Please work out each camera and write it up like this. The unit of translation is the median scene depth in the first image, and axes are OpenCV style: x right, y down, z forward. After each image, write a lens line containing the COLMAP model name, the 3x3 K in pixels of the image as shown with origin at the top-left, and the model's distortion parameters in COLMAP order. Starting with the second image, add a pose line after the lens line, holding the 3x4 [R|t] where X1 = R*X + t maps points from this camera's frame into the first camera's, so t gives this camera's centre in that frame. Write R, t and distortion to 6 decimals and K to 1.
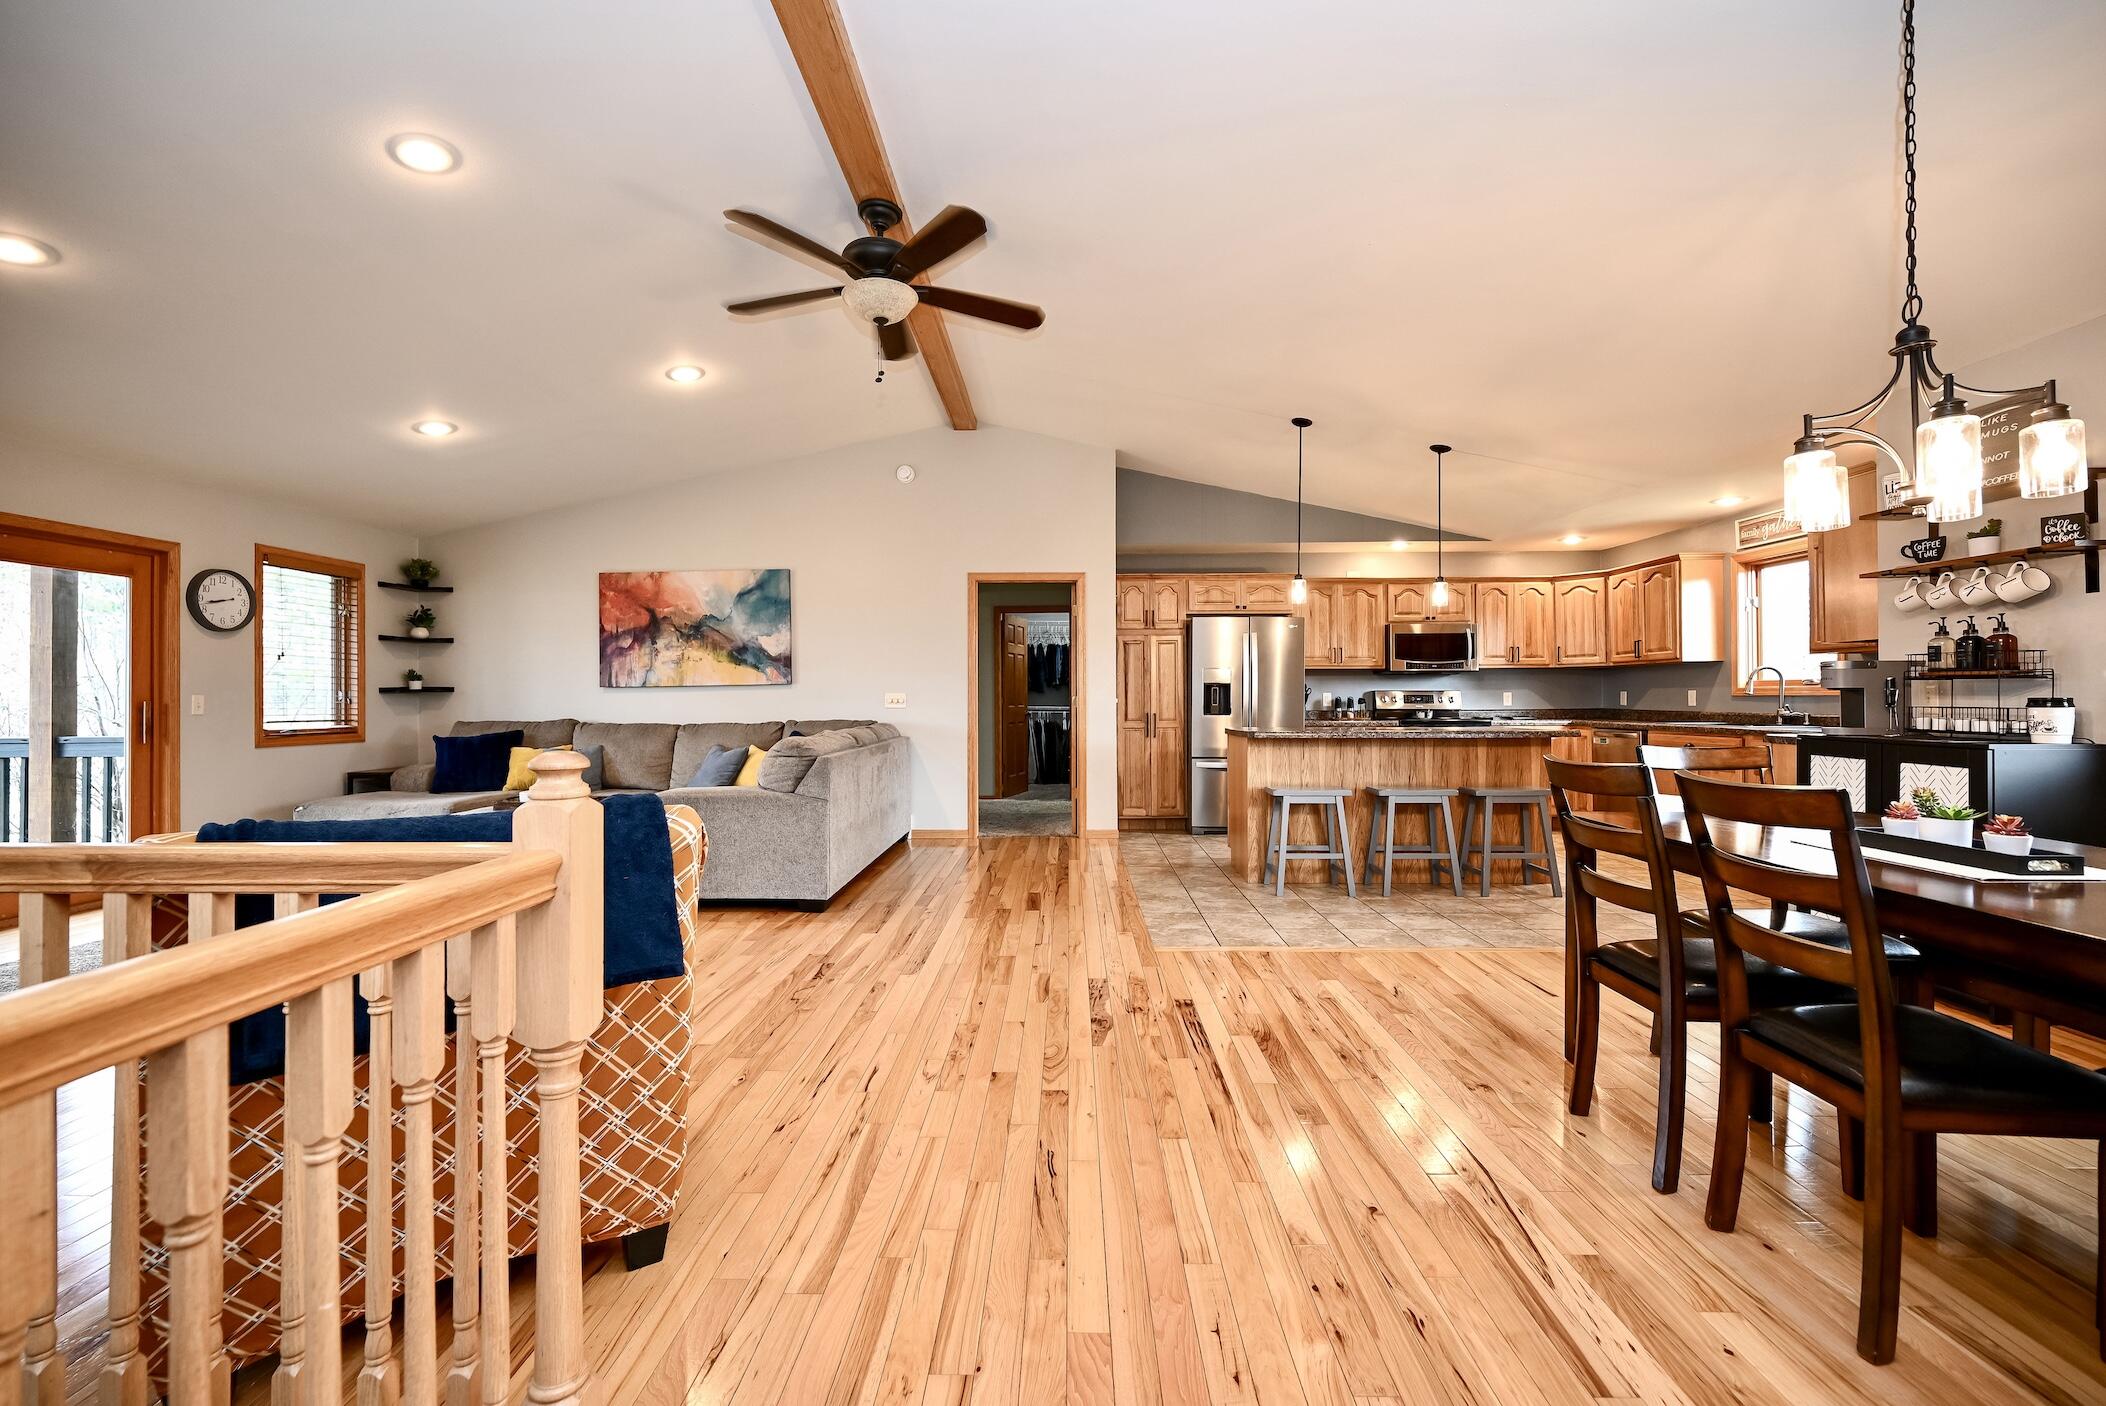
lens RADIAL K [[866.0, 0, 1045.0], [0, 866.0, 694.7], [0, 0, 1]] dist [-0.000799, -0.000197]
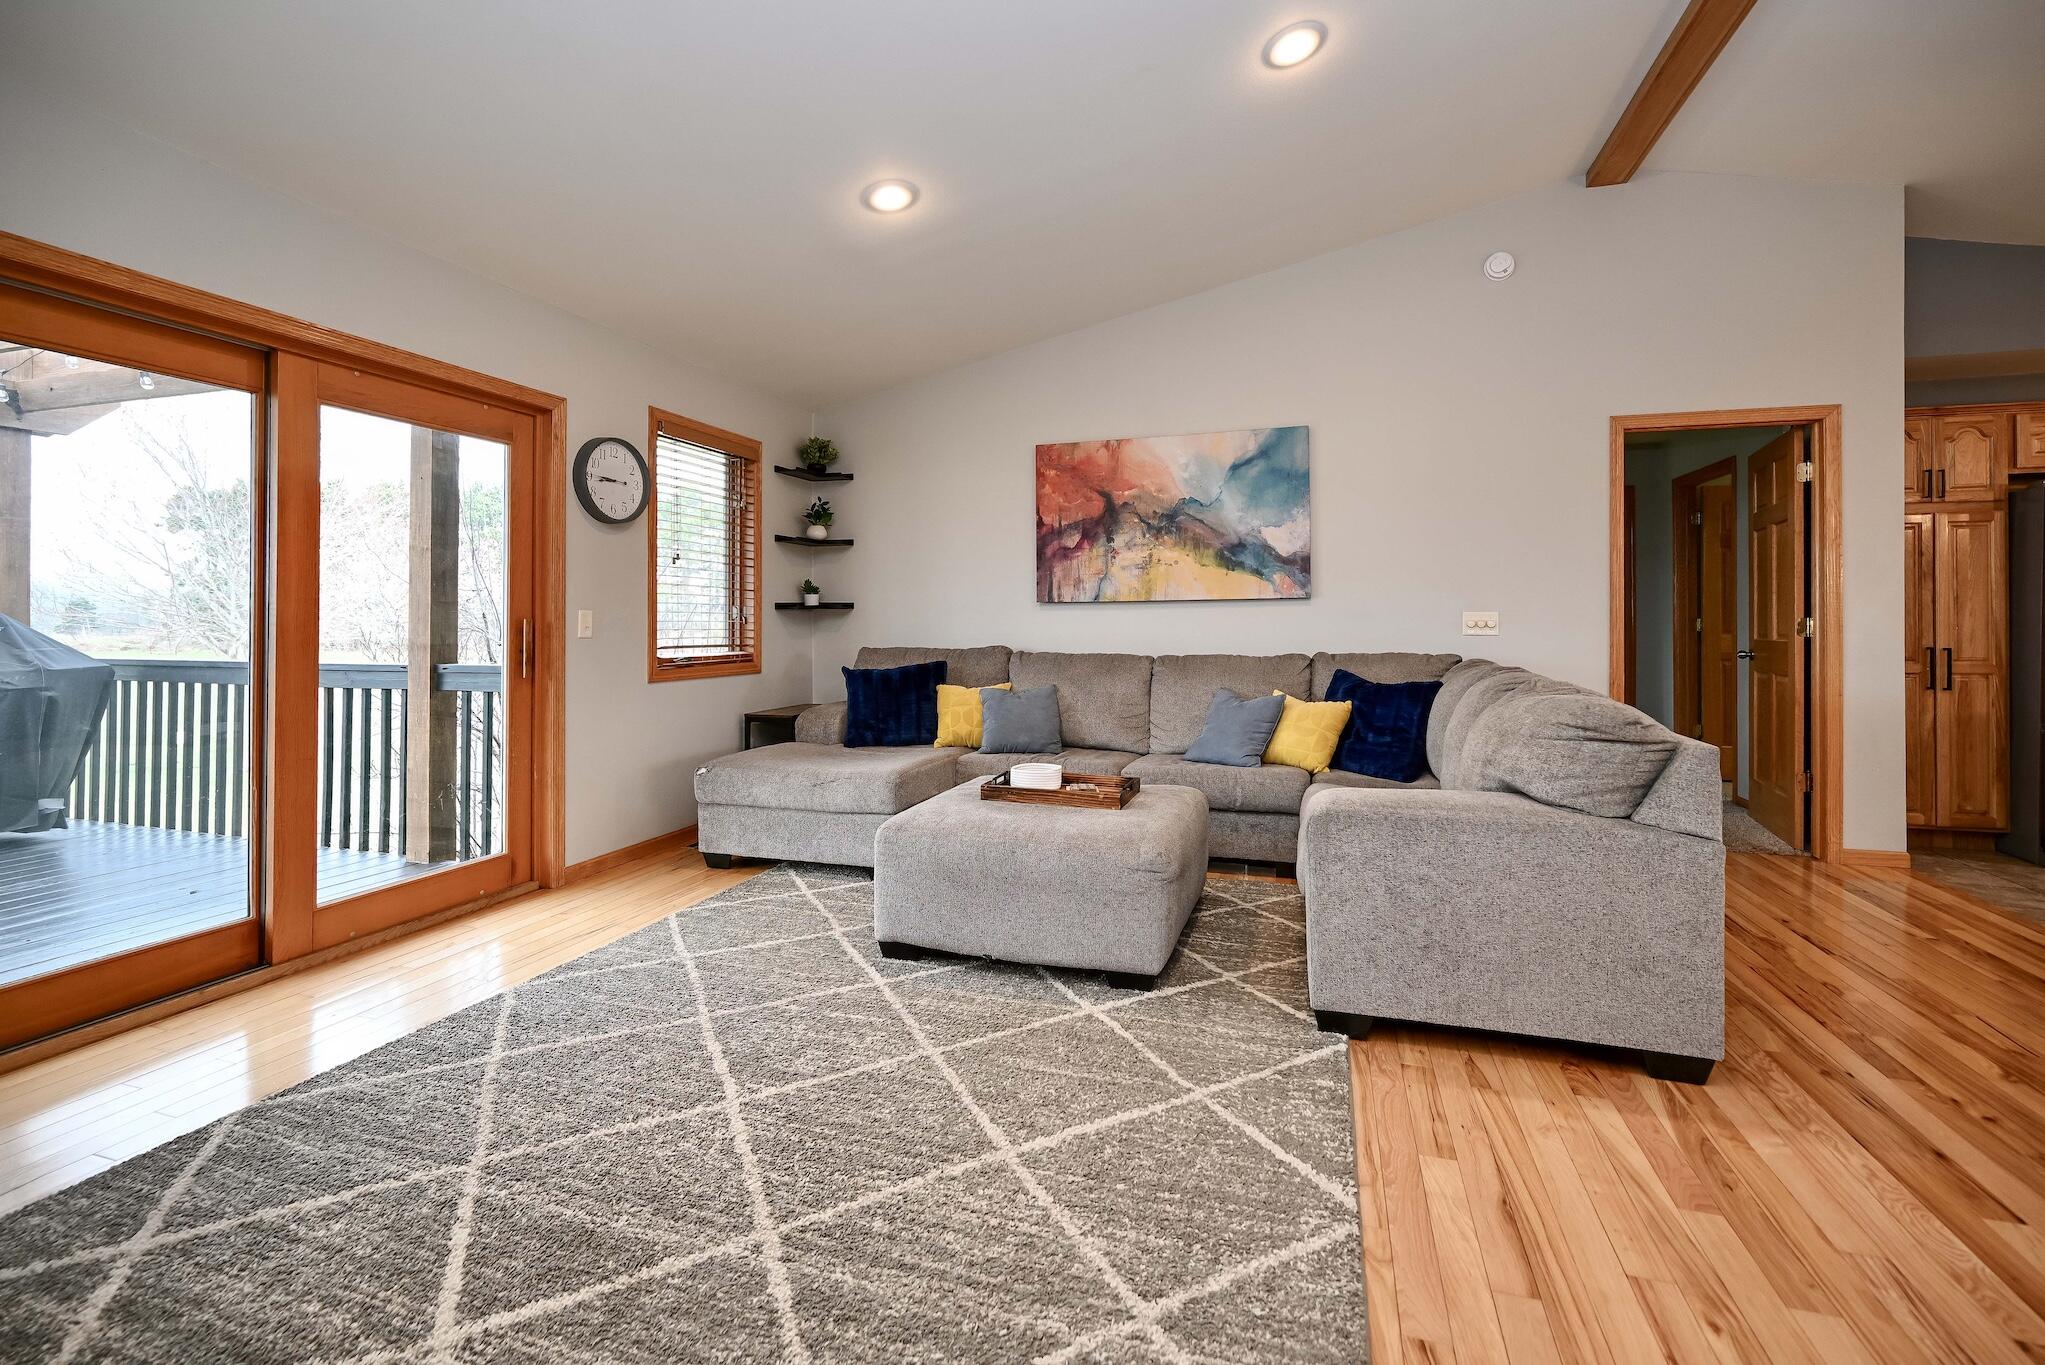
lens RADIAL K [[860.6, 0, 1053.7], [0, 860.6, 617.5], [0, 0, 1]] dist [-0.001091, -0.000218]
pose [[0.964005, 0.003837, -0.265855, -0.348029], [-0.003754, 0.999993, 0.000821, 0.003481], [0.265856, 0.000207, 0.964013, 0.348184]]
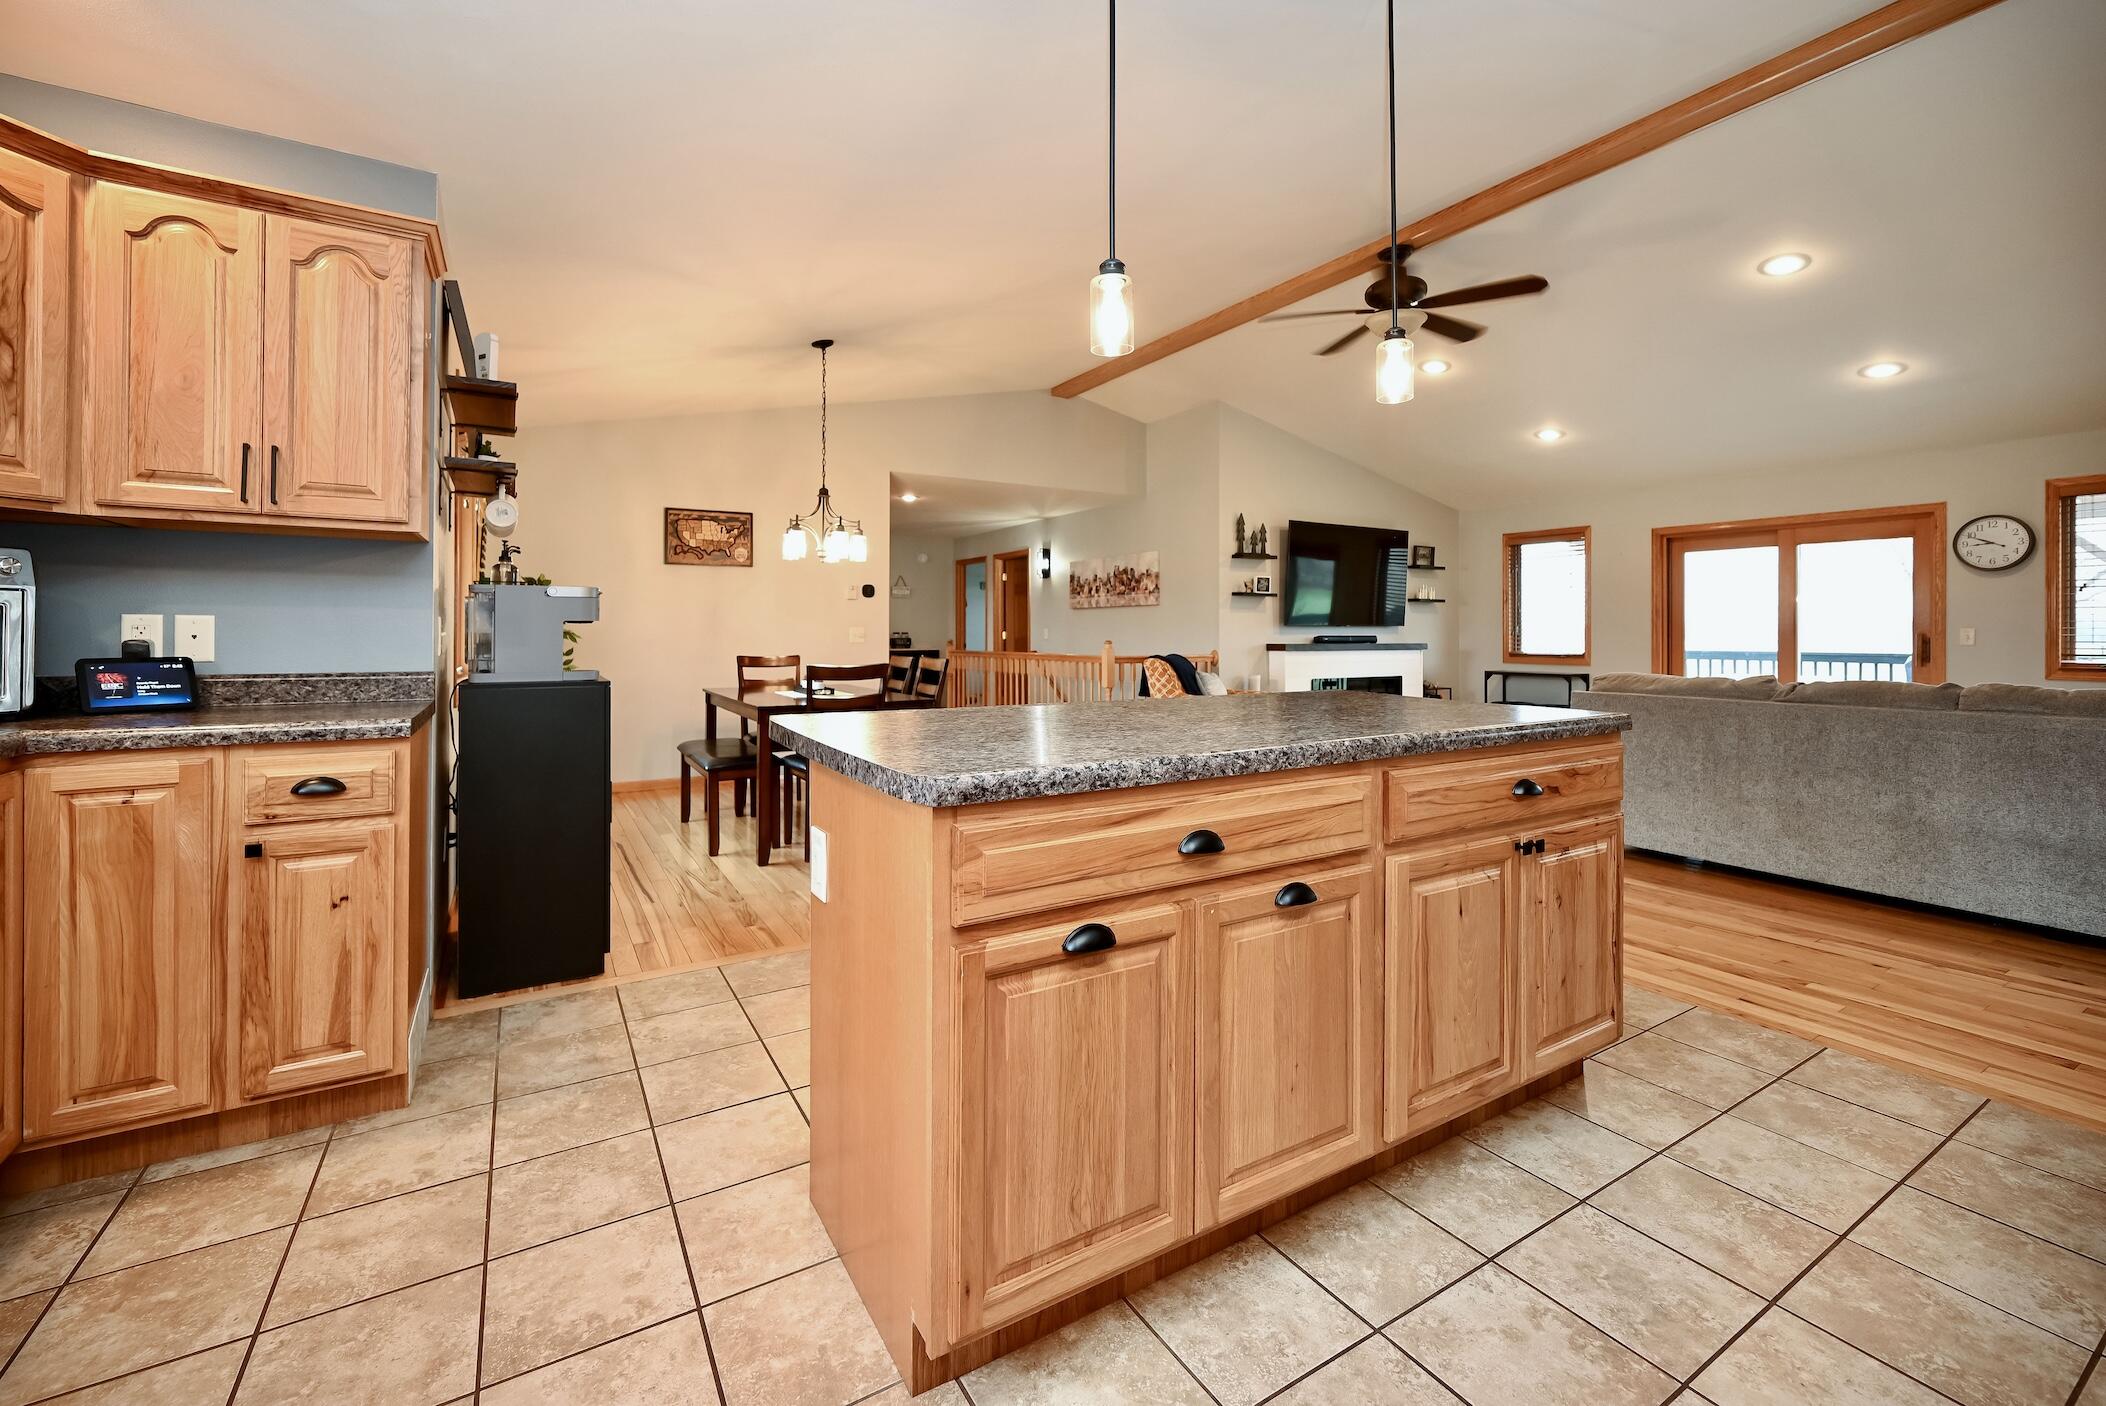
lens RADIAL K [[866.0, 0, 1045.0], [0, 866.0, 694.7], [0, 0, 1]] dist [-0.000799, -0.000197]
pose [[-0.840544, 0.038398, -0.540380, 0.561319], [0.003546, 0.997853, 0.065390, 0.005438], [0.541731, 0.053047, -0.838876, 1.108226]]
